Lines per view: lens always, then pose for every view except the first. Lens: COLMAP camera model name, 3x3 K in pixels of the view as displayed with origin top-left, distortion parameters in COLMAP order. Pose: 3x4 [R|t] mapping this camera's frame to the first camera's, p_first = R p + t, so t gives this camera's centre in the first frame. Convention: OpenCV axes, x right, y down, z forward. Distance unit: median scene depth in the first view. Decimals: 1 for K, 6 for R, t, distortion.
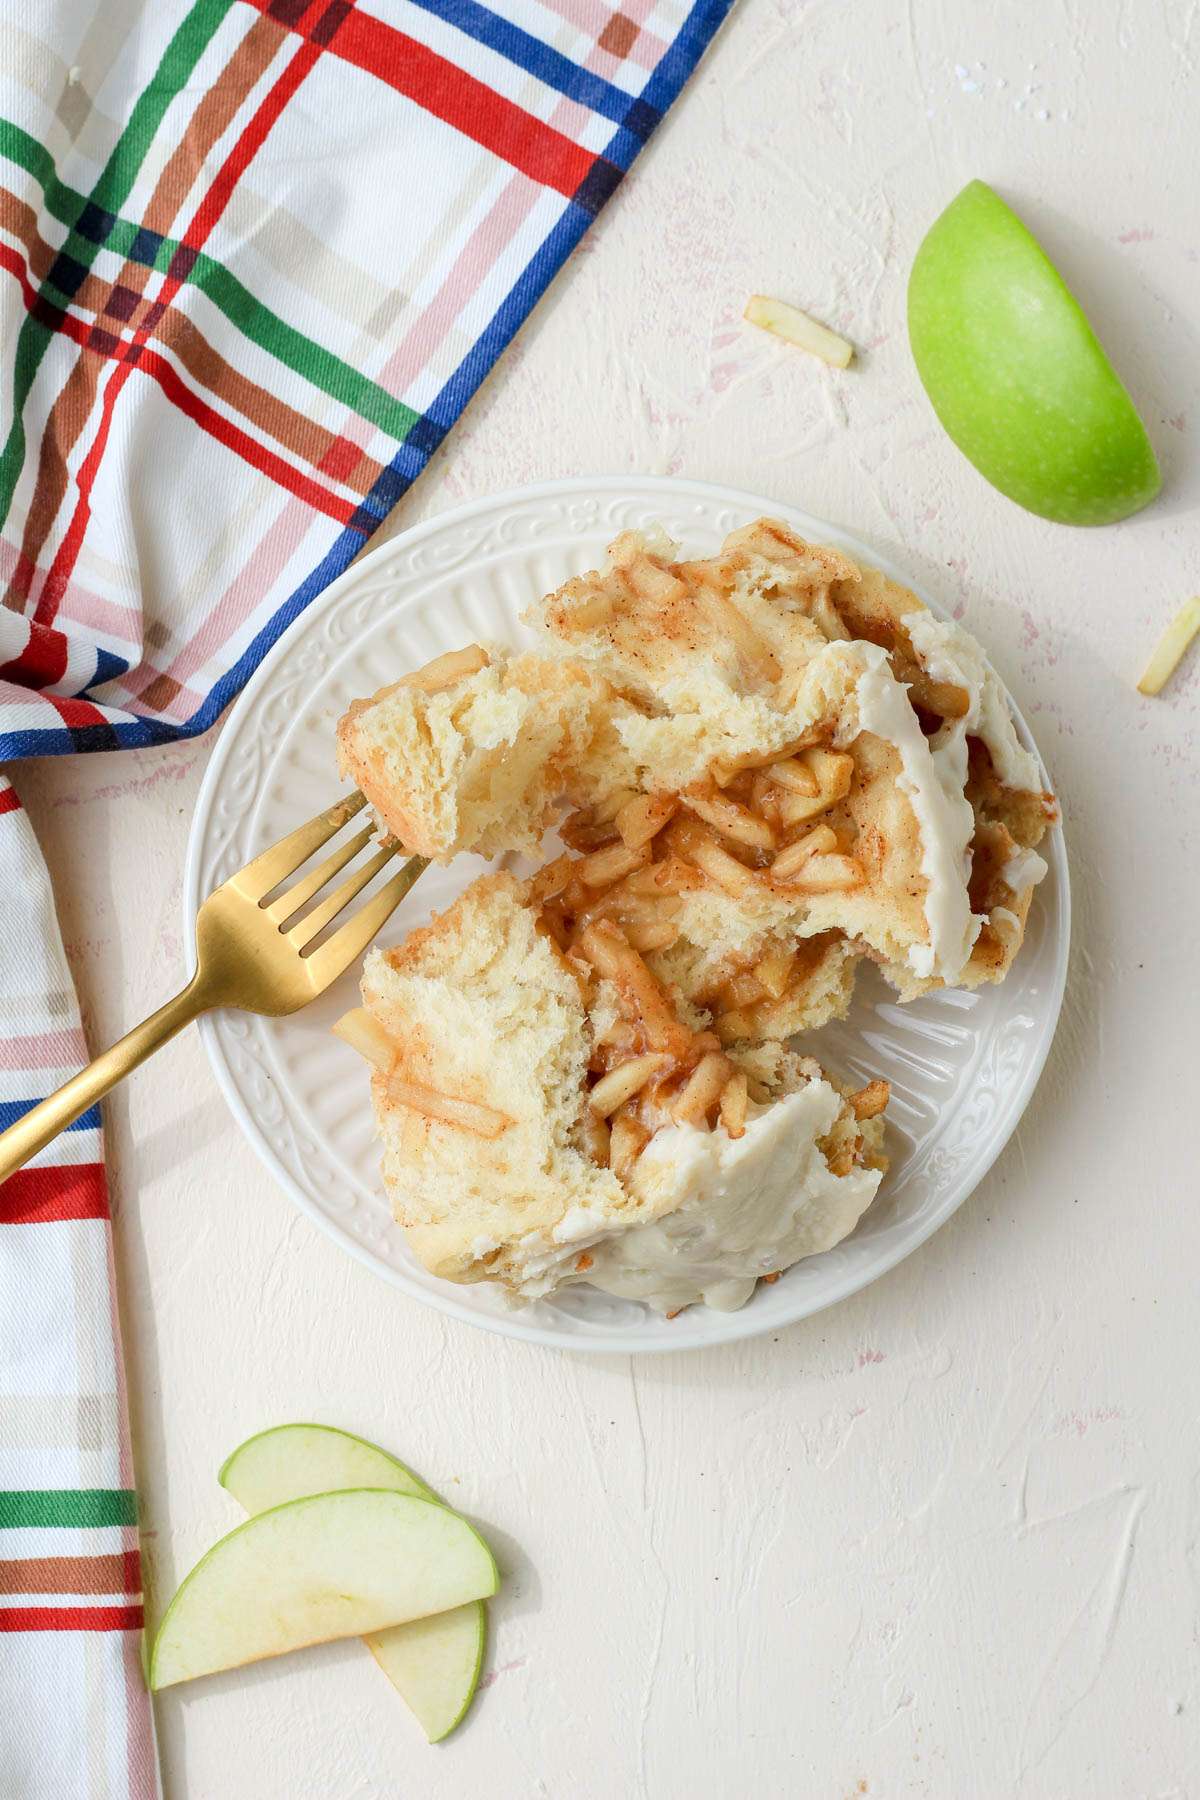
lens RADIAL K [[5127.1, 0, 609.1], [0, 5127.1, 907.5], [0, 0, 1]] dist [-0.094053, 0.000000]
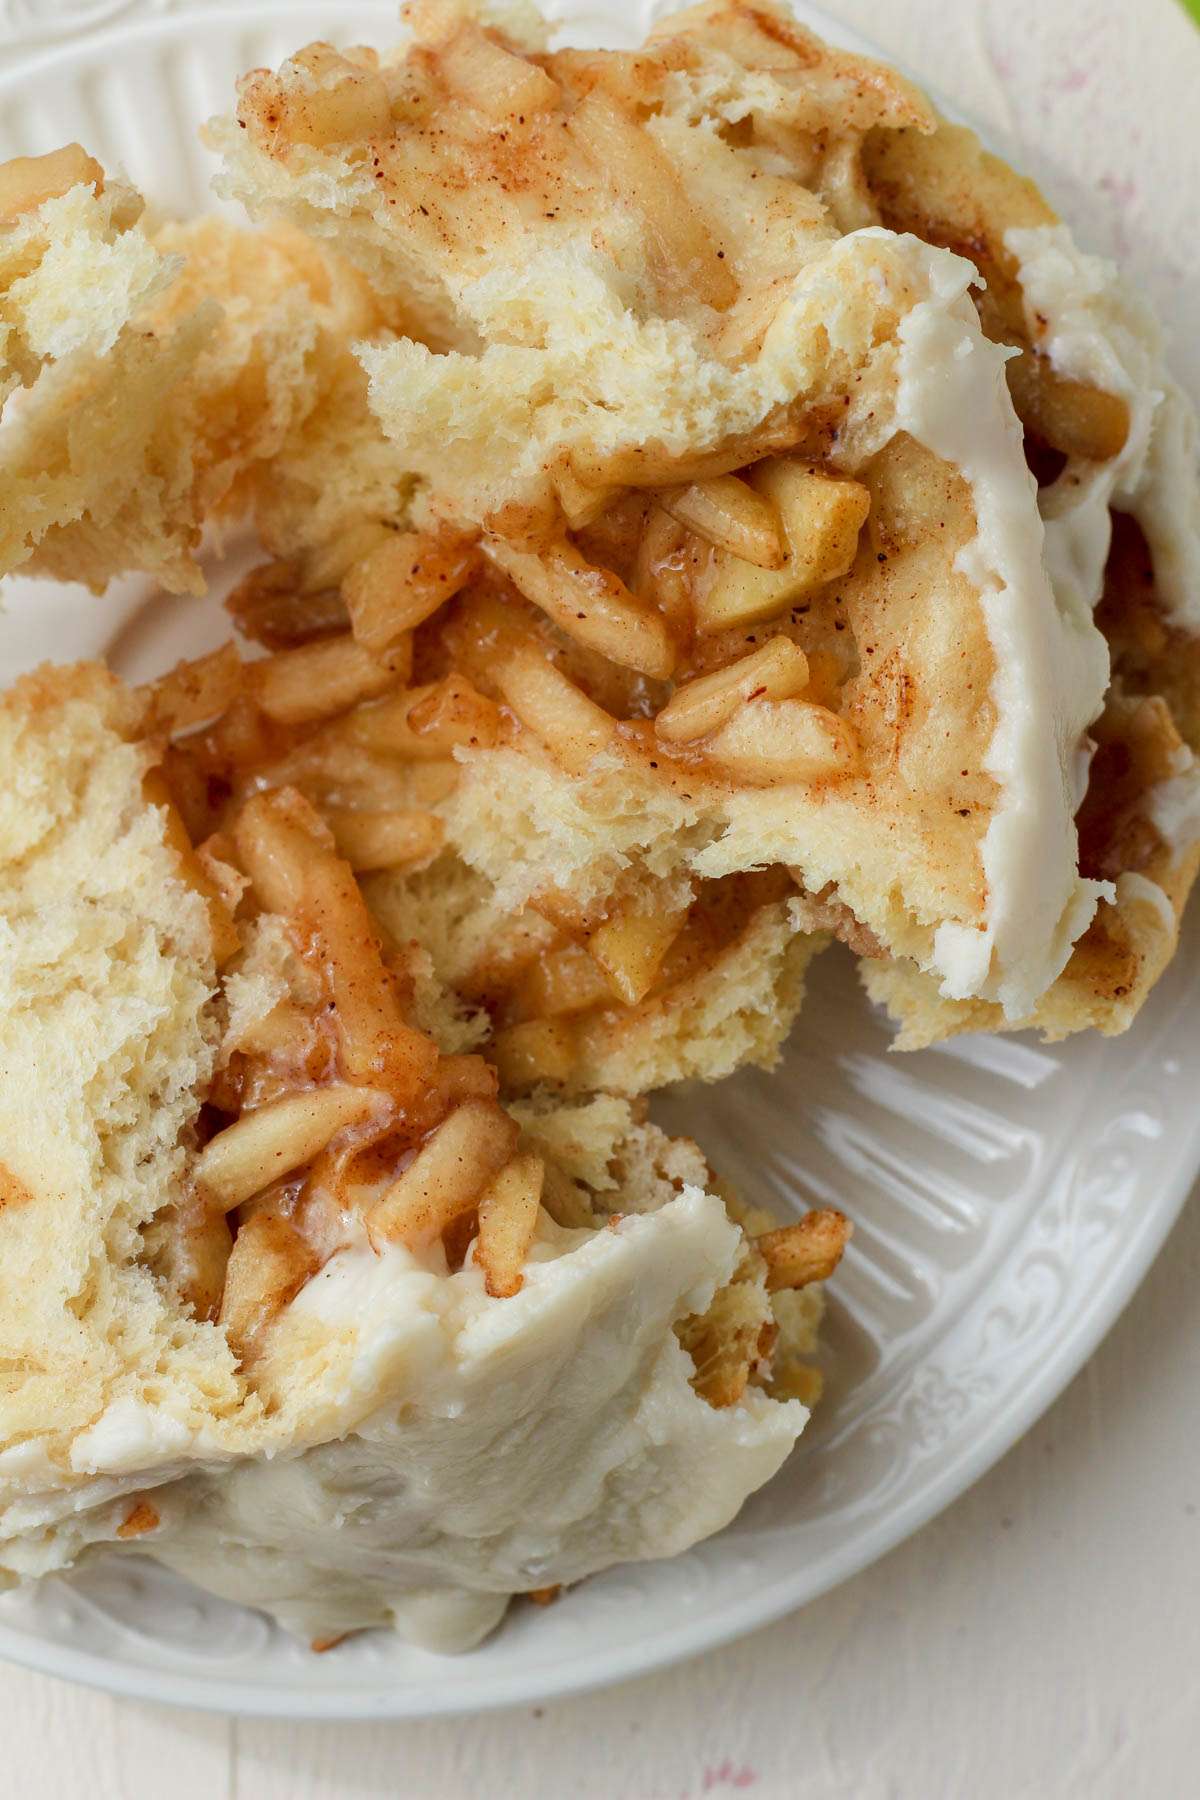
lens RADIAL K [[5127.1, 0, 587.5], [0, 5127.1, 893.4], [0, 0, 1]] dist [-0.094053, 0.000000]
pose [[0.990906, 0.133981, 0.012405, 0.021669], [-0.133736, 0.990838, -0.018829, 0.017113], [-0.014814, 0.016999, 0.999746, 0.539191]]
